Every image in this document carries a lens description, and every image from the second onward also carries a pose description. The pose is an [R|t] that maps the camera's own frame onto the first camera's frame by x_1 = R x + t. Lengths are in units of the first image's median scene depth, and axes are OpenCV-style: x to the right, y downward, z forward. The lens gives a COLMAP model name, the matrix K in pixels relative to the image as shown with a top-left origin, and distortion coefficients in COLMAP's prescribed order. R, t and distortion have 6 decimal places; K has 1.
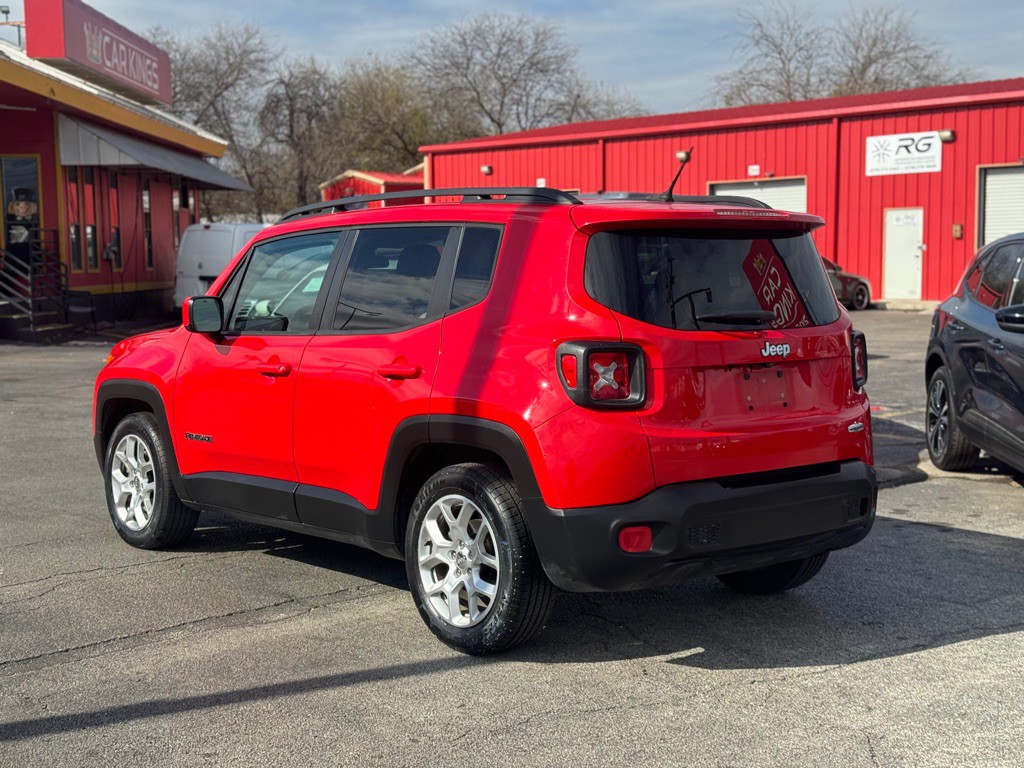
lens RADIAL K [[1420.2, 0, 507.8], [0, 1420.2, 390.5], [0, 0, 1]] dist [0.215121, -0.451563]
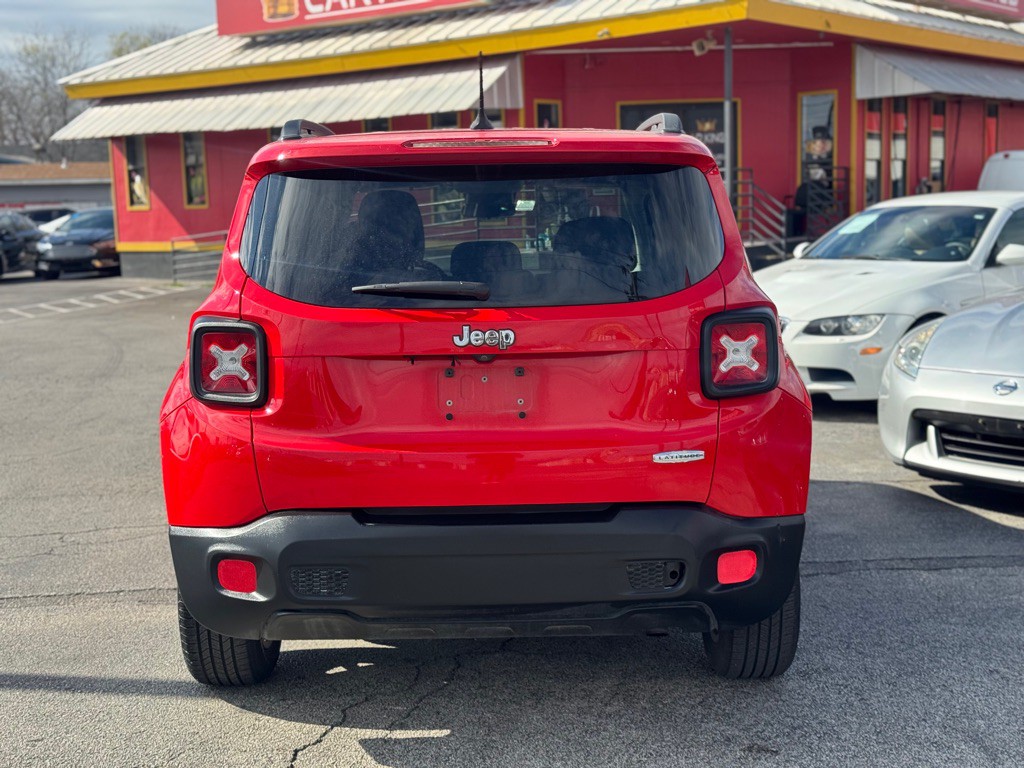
lens RADIAL K [[1420.2, 0, 507.8], [0, 1420.2, 390.5], [0, 0, 1]] dist [0.215121, -0.451563]
pose [[0.772603, 0.067785, -0.631261, 0.135604], [-0.038831, 0.997468, 0.059583, -0.009424], [0.633701, -0.021522, 0.773279, 0.097721]]
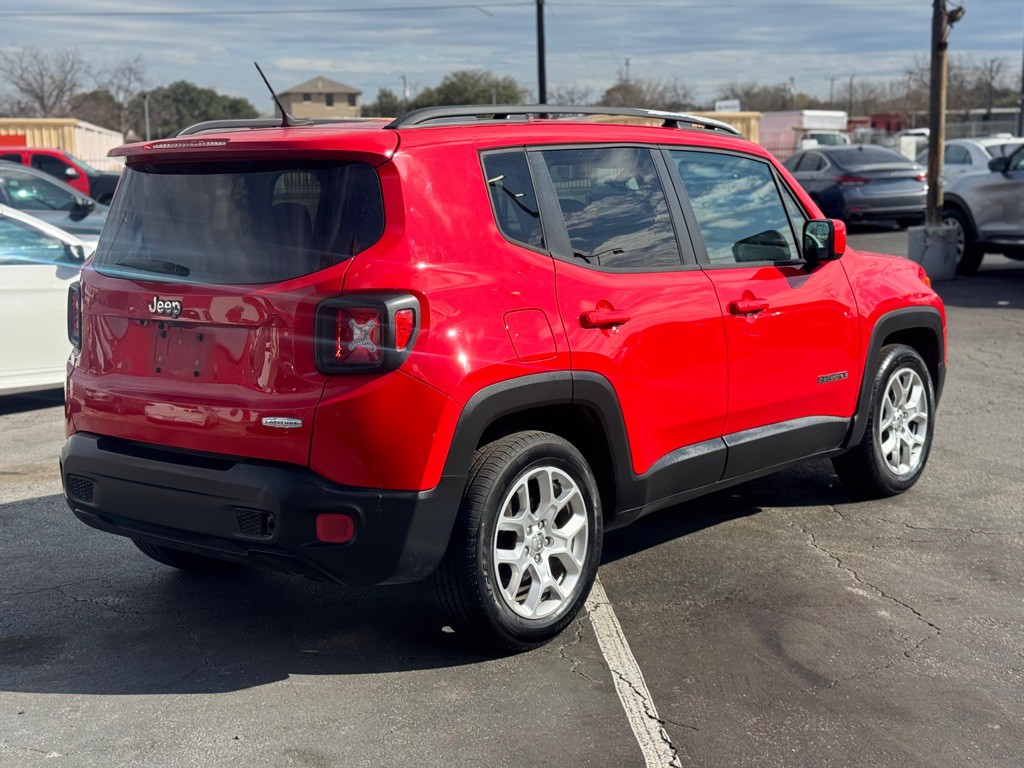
lens RADIAL K [[1420.2, 0, 507.8], [0, 1420.2, 390.5], [0, 0, 1]] dist [0.215121, -0.451563]
pose [[0.186968, 0.150945, -0.970700, 0.225631], [-0.054803, 0.988188, 0.143109, -0.023948], [0.980836, 0.026441, 0.193032, 0.218959]]
